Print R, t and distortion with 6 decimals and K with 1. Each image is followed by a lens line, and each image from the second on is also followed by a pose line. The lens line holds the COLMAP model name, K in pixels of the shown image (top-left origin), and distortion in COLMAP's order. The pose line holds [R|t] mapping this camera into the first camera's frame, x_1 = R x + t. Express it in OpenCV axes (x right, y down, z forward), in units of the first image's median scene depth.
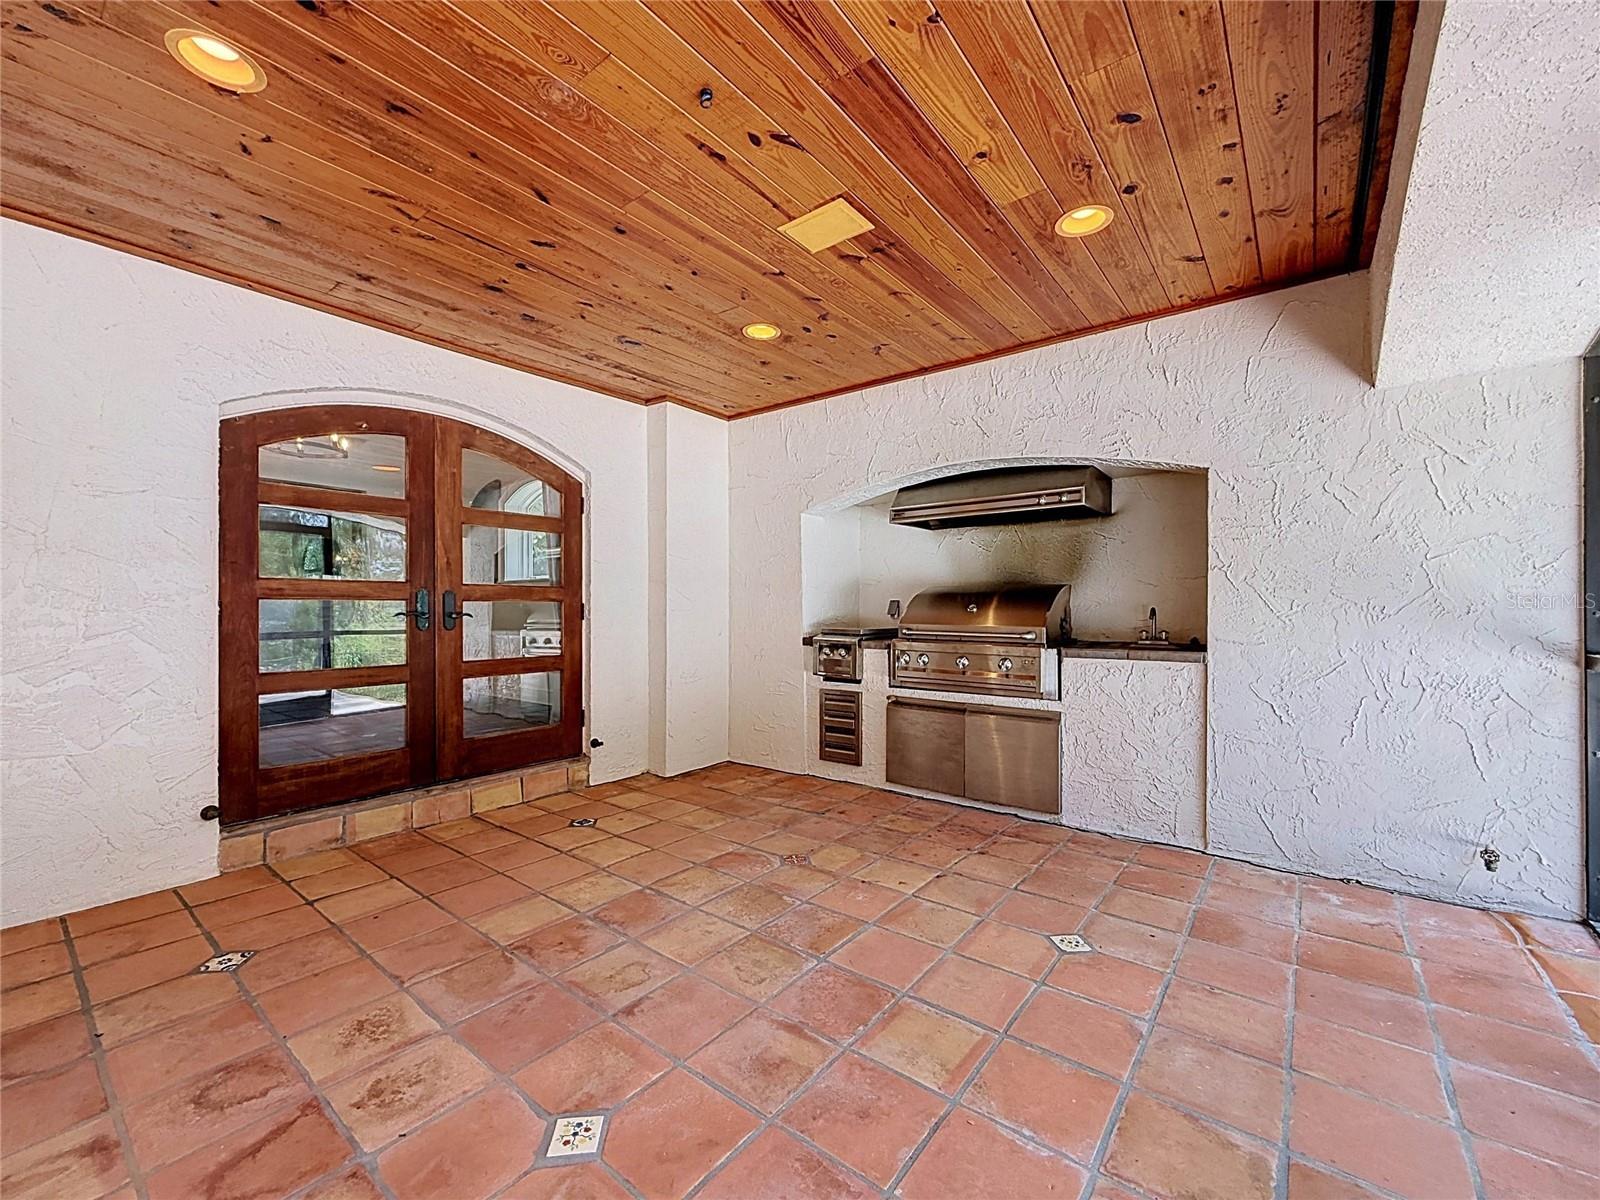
lens RADIAL K [[648.1, 0, 825.5], [0, 648.1, 608.9], [0, 0, 1]] dist [-0.000522, -0.000145]
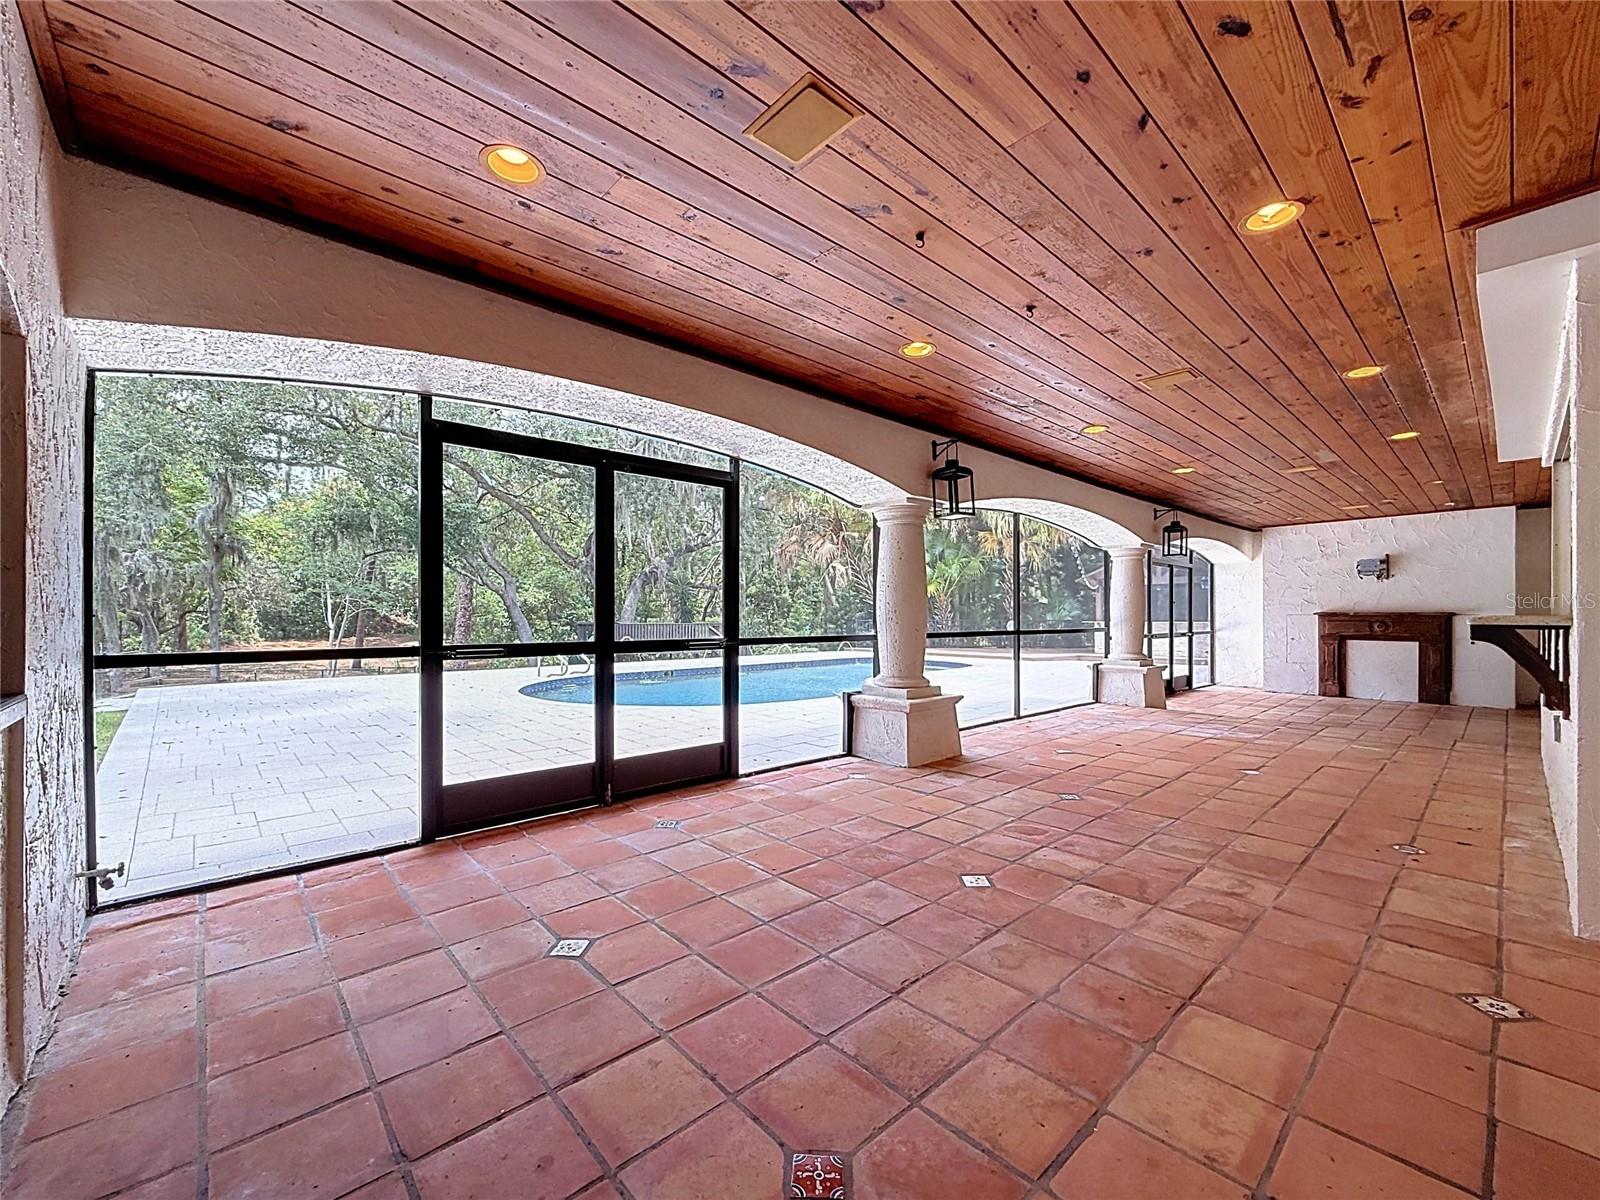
lens RADIAL K [[648.1, 0, 825.5], [0, 648.1, 608.9], [0, 0, 1]] dist [-0.000522, -0.000145]
pose [[-0.986720, 0.004521, 0.162368, -0.170742], [0.002555, 0.999921, -0.012319, 0.014088], [-0.162411, -0.011741, -0.986653, 1.964402]]
